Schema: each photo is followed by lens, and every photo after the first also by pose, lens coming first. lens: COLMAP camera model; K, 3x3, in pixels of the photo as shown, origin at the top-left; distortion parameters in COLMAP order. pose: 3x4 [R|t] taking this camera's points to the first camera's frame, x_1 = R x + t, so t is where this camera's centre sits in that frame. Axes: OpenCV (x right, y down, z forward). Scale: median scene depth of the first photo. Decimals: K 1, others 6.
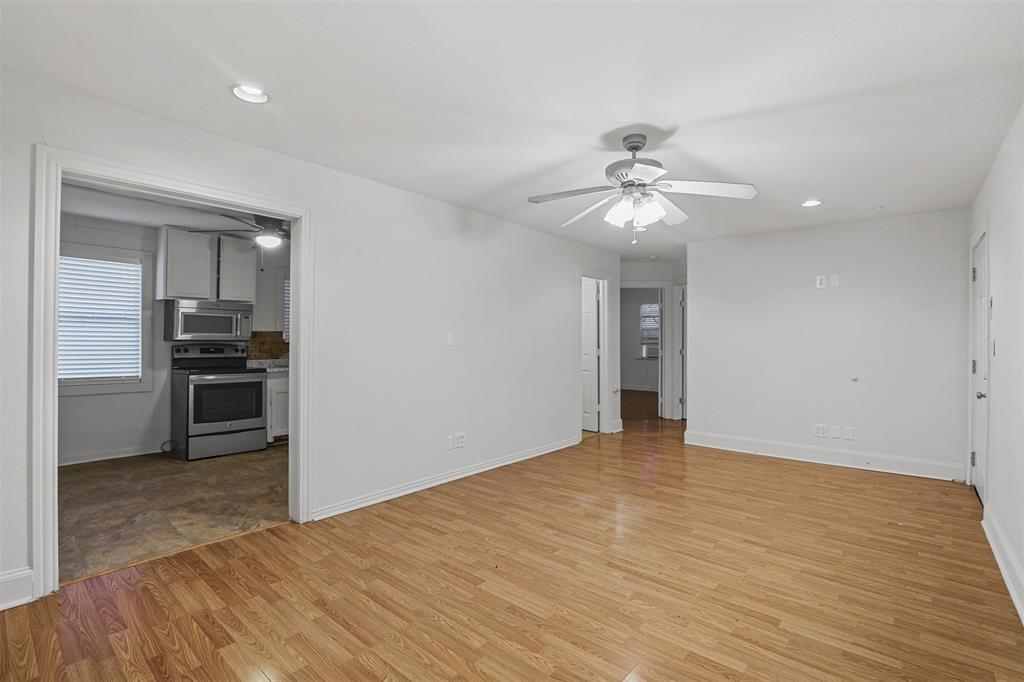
lens RADIAL K [[470.0, 0, 513.7], [0, 470.0, 328.6], [0, 0, 1]] dist [-0.023807, 0.000620]
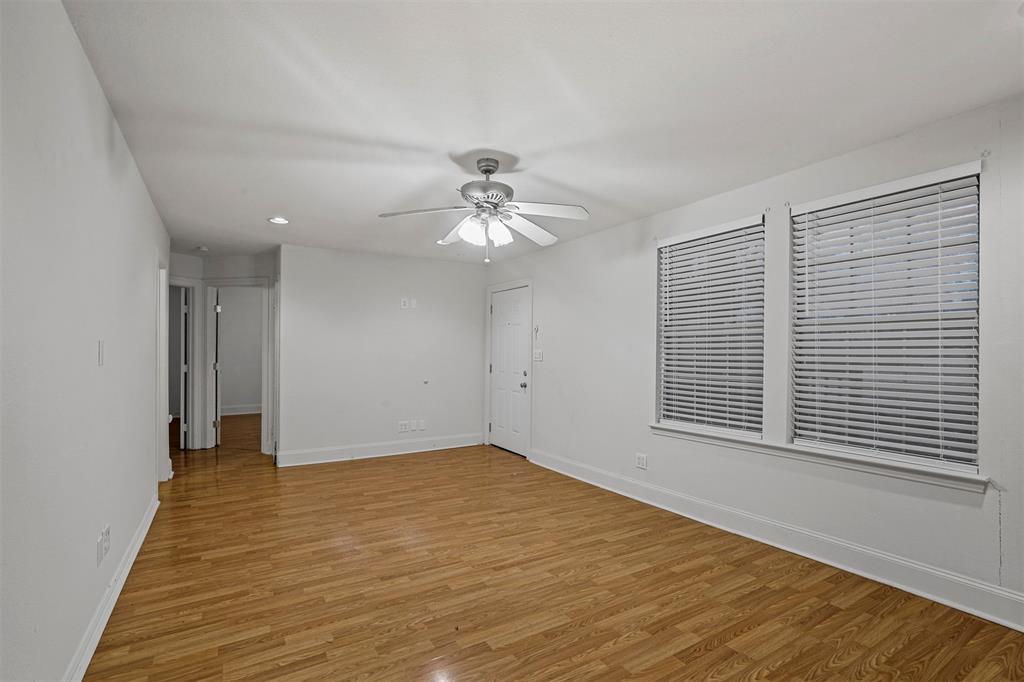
lens RADIAL K [[475.6, 0, 514.5], [0, 475.6, 345.2], [0, 0, 1]] dist [-0.026274, 0.007387]
pose [[0.312747, 0.009967, 0.949784, -0.656114], [-0.022047, 0.999752, -0.003232, 0.007914], [-0.949581, -0.019929, 0.312889, 0.535720]]
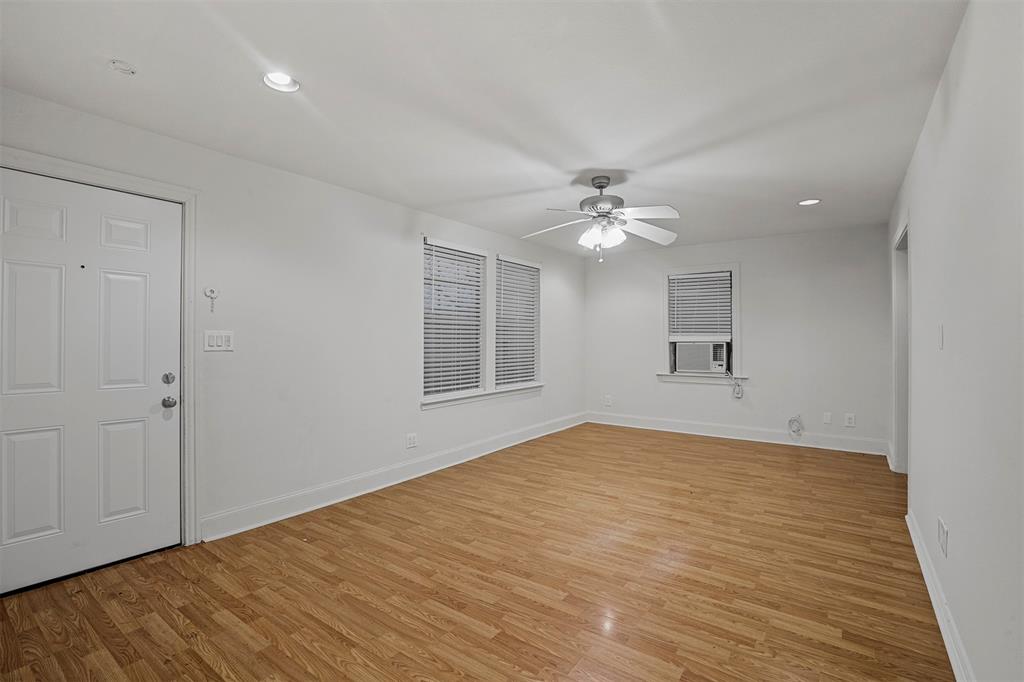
lens RADIAL K [[475.6, 0, 514.5], [0, 475.6, 345.2], [0, 0, 1]] dist [-0.026274, 0.007387]
pose [[-0.996574, -0.007765, -0.082344, 0.524946], [-0.007011, 0.999931, -0.009440, 0.053776], [0.082412, -0.008830, -0.996559, 1.995196]]
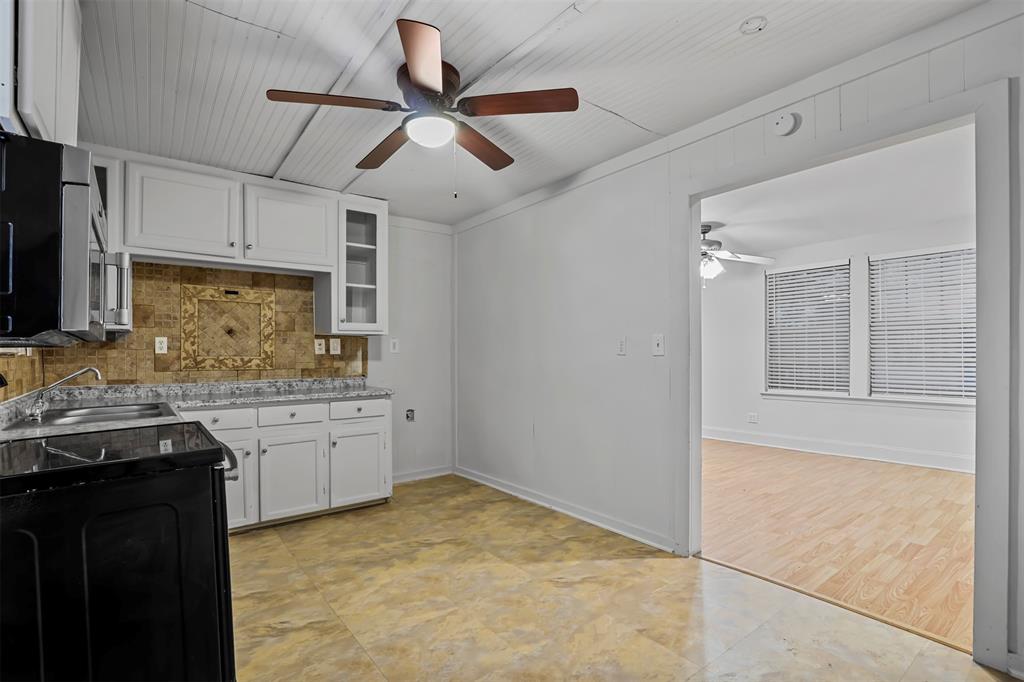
lens RADIAL K [[475.6, 0, 514.5], [0, 475.6, 345.2], [0, 0, 1]] dist [-0.026274, 0.007387]
pose [[0.207608, 0.006721, 0.978189, -1.415237], [-0.014476, 0.999888, -0.003798, 0.041429], [-0.978105, -0.013372, 0.207682, 1.174153]]
